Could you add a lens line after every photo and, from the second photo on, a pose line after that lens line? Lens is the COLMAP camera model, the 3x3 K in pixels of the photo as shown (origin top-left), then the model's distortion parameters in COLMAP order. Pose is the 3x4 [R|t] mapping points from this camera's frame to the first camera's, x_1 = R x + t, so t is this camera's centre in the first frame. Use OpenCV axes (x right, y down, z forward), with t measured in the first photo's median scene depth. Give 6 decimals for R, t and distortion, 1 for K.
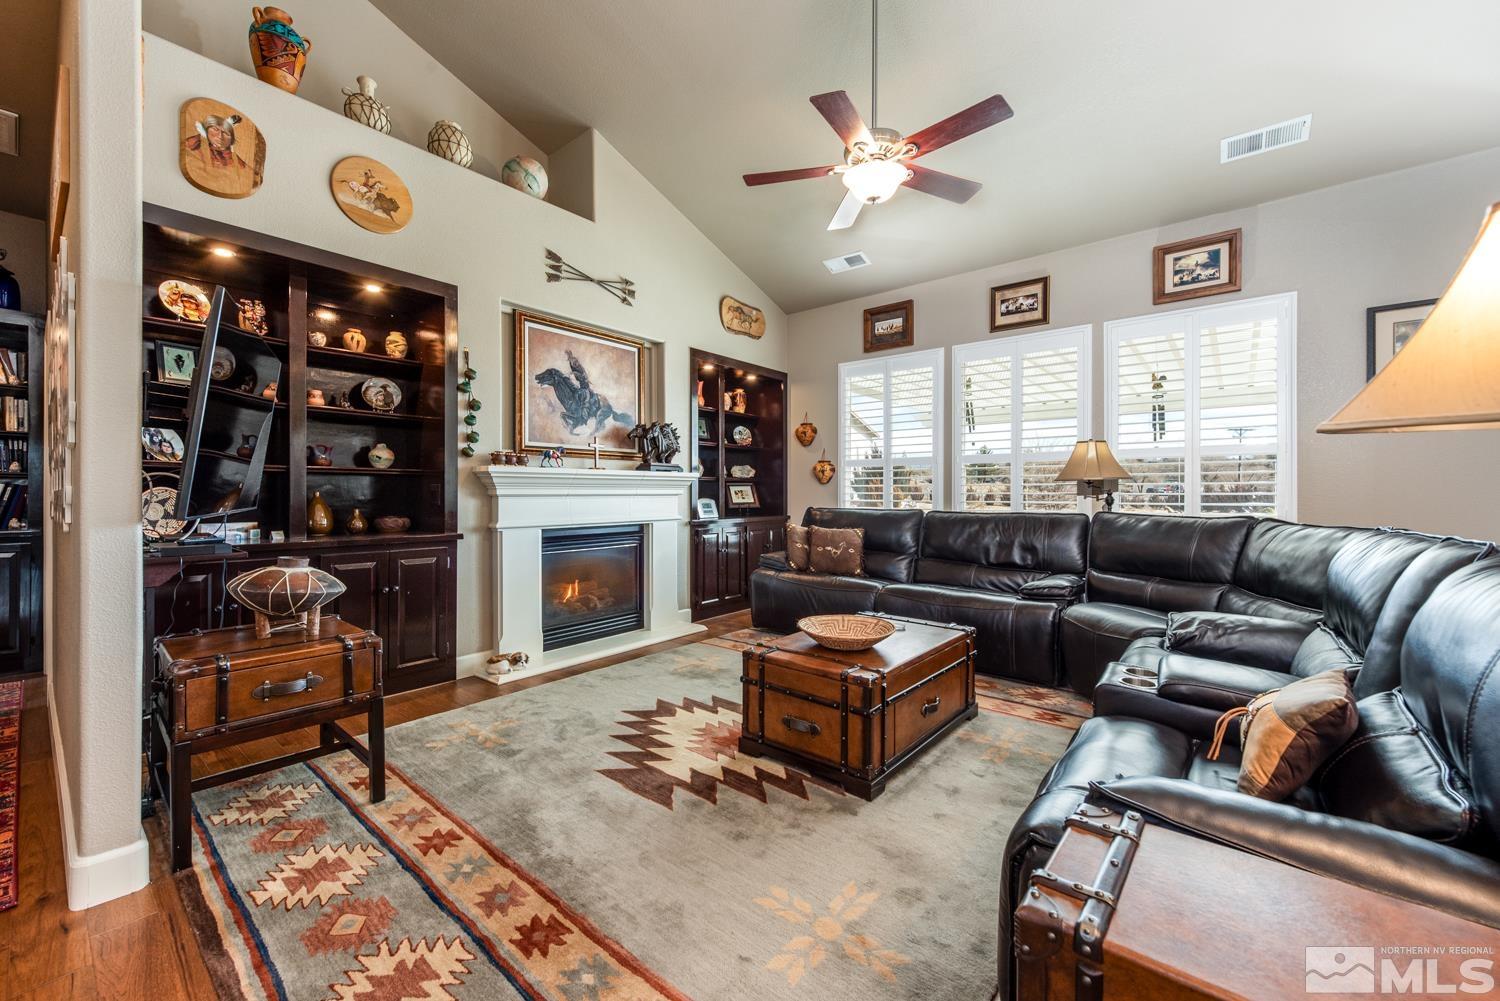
lens RADIAL K [[594.9, 0, 751.0], [0, 594.9, 493.1], [0, 0, 1]] dist [0.008144, -0.003117]
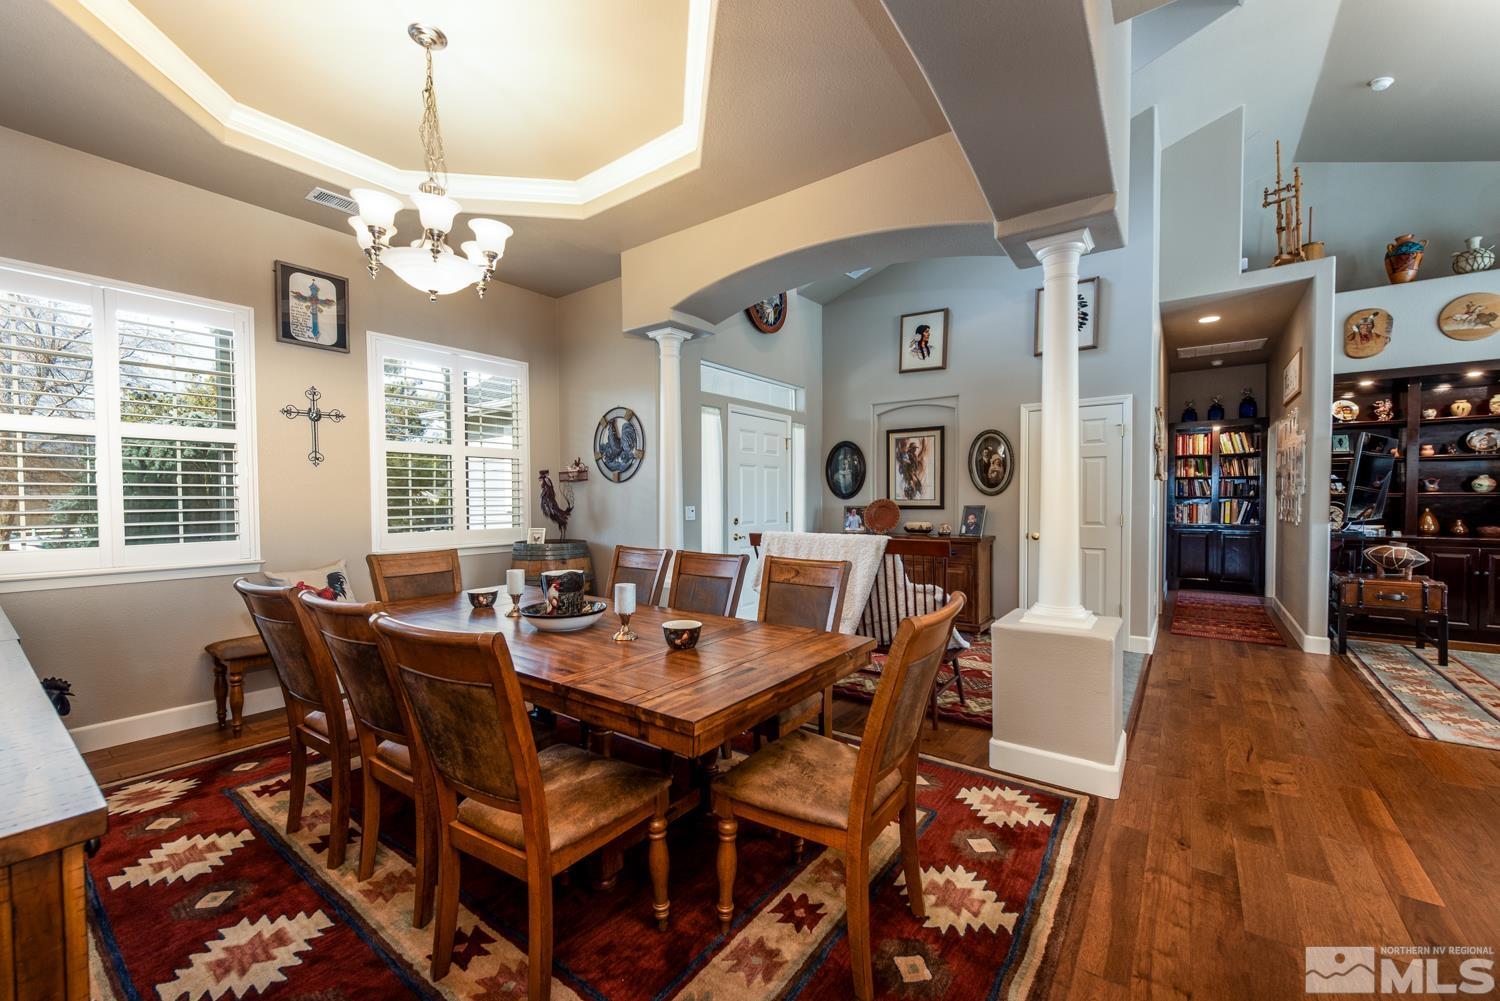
lens RADIAL K [[594.9, 0, 726.3], [0, 594.9, 514.4], [0, 0, 1]] dist [0.008144, -0.003117]
pose [[0.026724, 0.026677, -0.999287, 0.690037], [0.007120, 0.999613, 0.026876, -0.034935], [0.999618, -0.007833, 0.026523, -0.770947]]
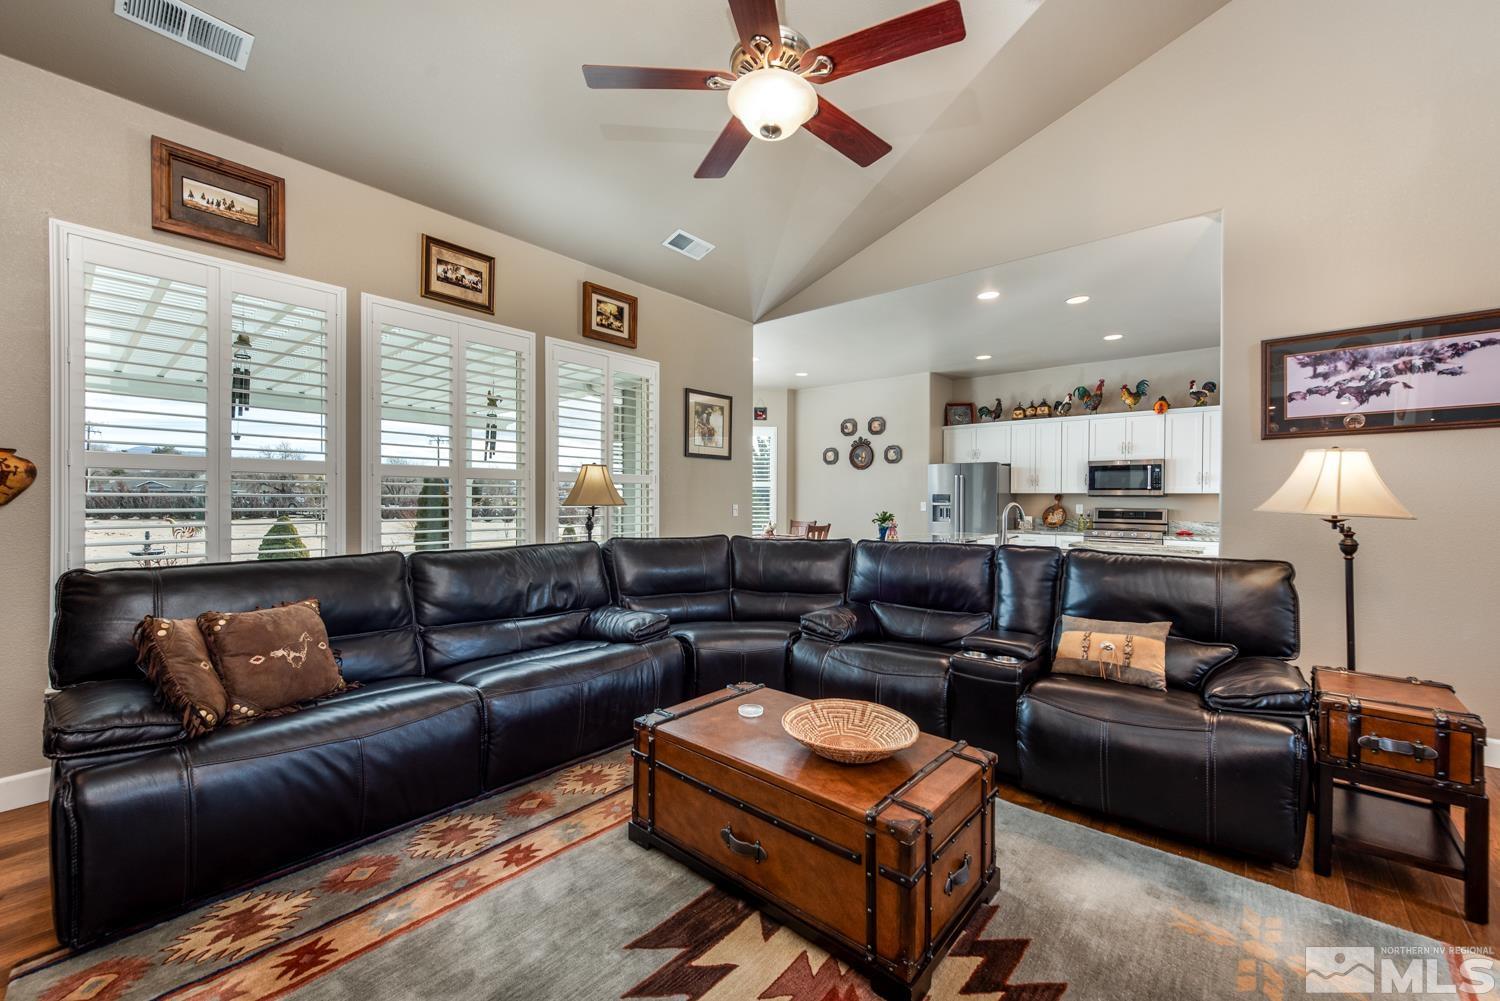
lens RADIAL K [[594.9, 0, 735.2], [0, 594.9, 498.8], [0, 0, 1]] dist [0.008144, -0.003117]
pose [[0.027916, -0.001730, 0.999609, -0.368750], [-0.007135, 0.999973, 0.001929, -0.034944], [-0.999585, -0.007187, 0.027903, 0.720039]]
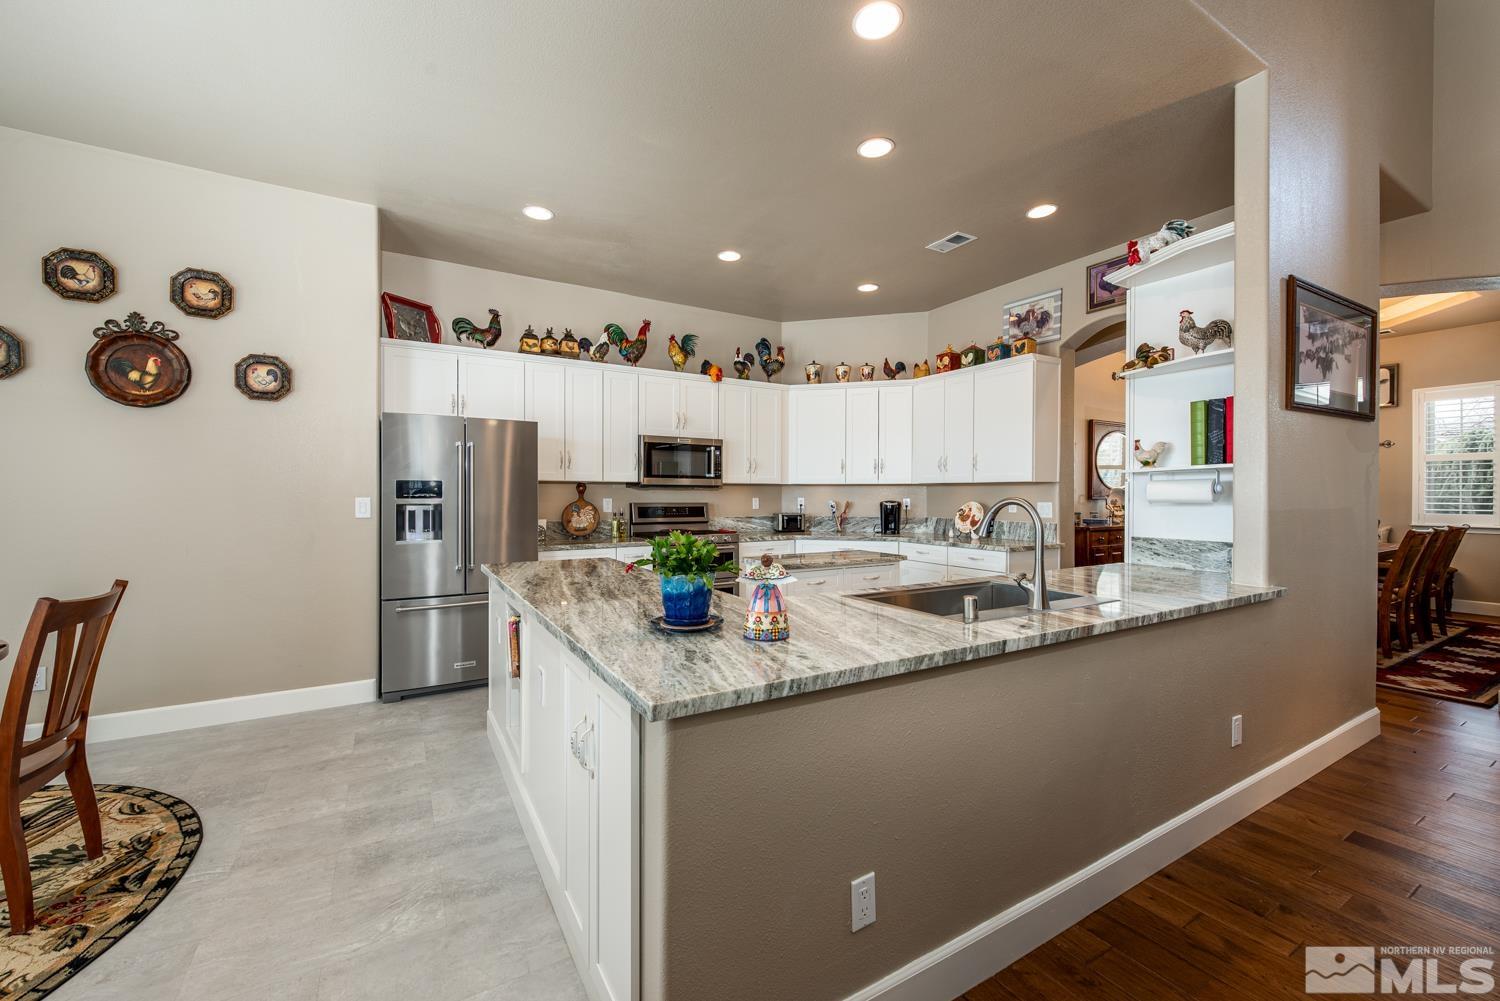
lens RADIAL K [[594.9, 0, 751.7], [0, 594.9, 494.6], [0, 0, 1]] dist [0.008144, -0.003117]
pose [[-0.942499, -0.001007, 0.334208, 0.789516], [-0.000736, 0.999999, 0.000938, -0.031452], [-0.334208, 0.000638, -0.942499, 0.776928]]
